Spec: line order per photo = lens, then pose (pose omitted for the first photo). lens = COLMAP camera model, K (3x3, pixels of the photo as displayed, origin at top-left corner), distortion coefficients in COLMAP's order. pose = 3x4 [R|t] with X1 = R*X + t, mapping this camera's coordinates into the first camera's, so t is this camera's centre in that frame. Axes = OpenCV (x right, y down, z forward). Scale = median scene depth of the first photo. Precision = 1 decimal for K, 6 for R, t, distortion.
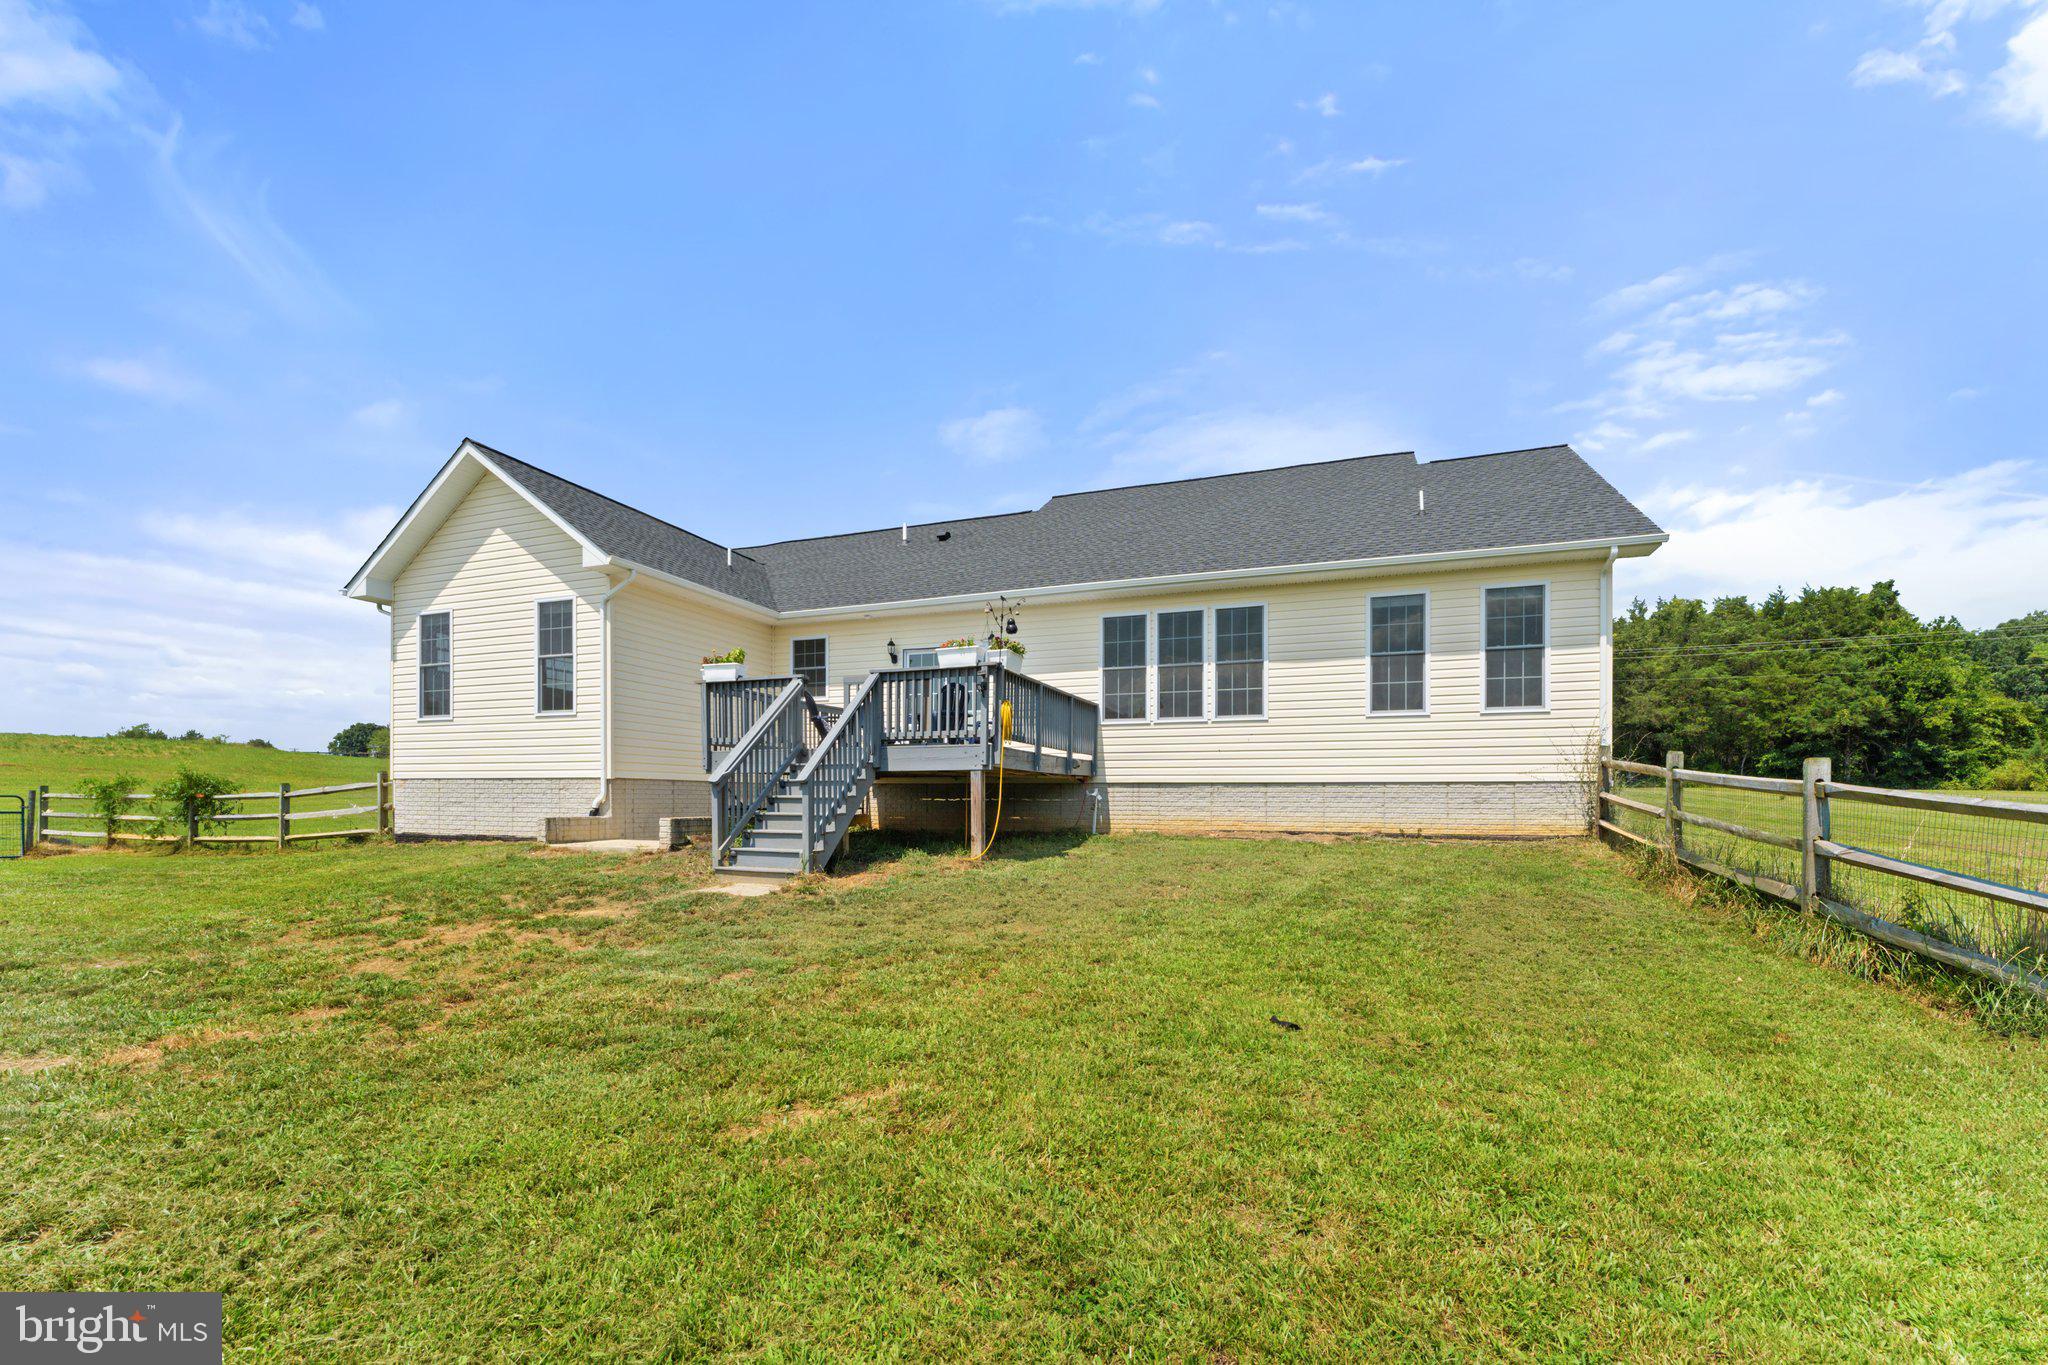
lens RADIAL K [[799.0, 0, 1027.2], [0, 799.0, 717.5], [0, 0, 1]] dist [-0.000520, -0.000048]
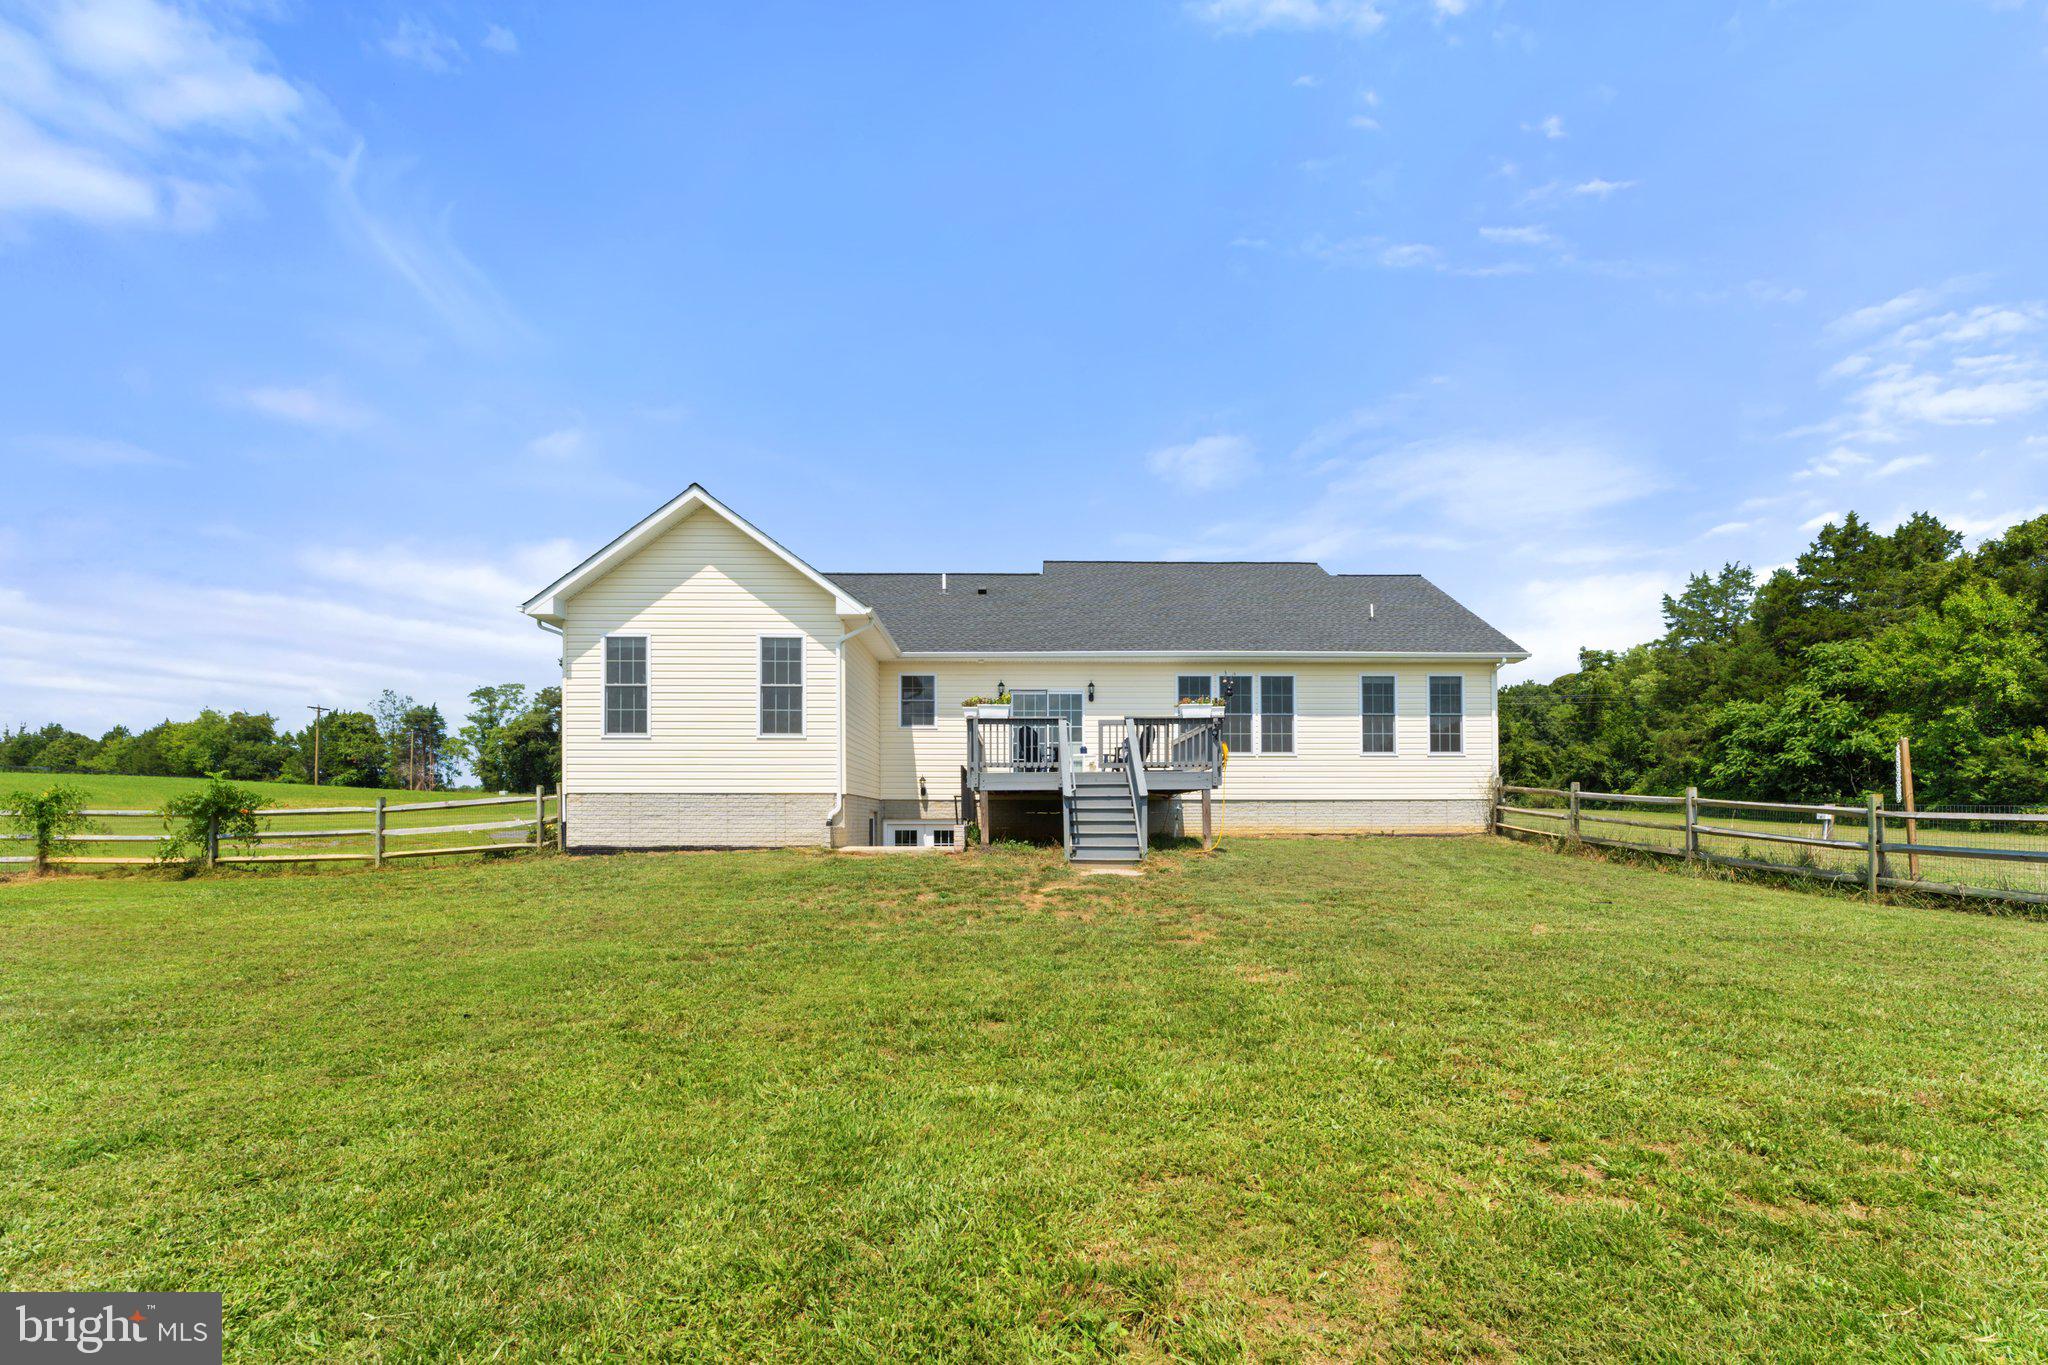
lens RADIAL K [[799.0, 0, 1027.2], [0, 799.0, 717.5], [0, 0, 1]] dist [-0.000520, -0.000048]
pose [[0.938130, 0.038538, 0.344132, -0.646409], [-0.030233, 0.999108, -0.029469, -0.008913], [-0.344961, 0.017242, 0.938459, -0.183882]]
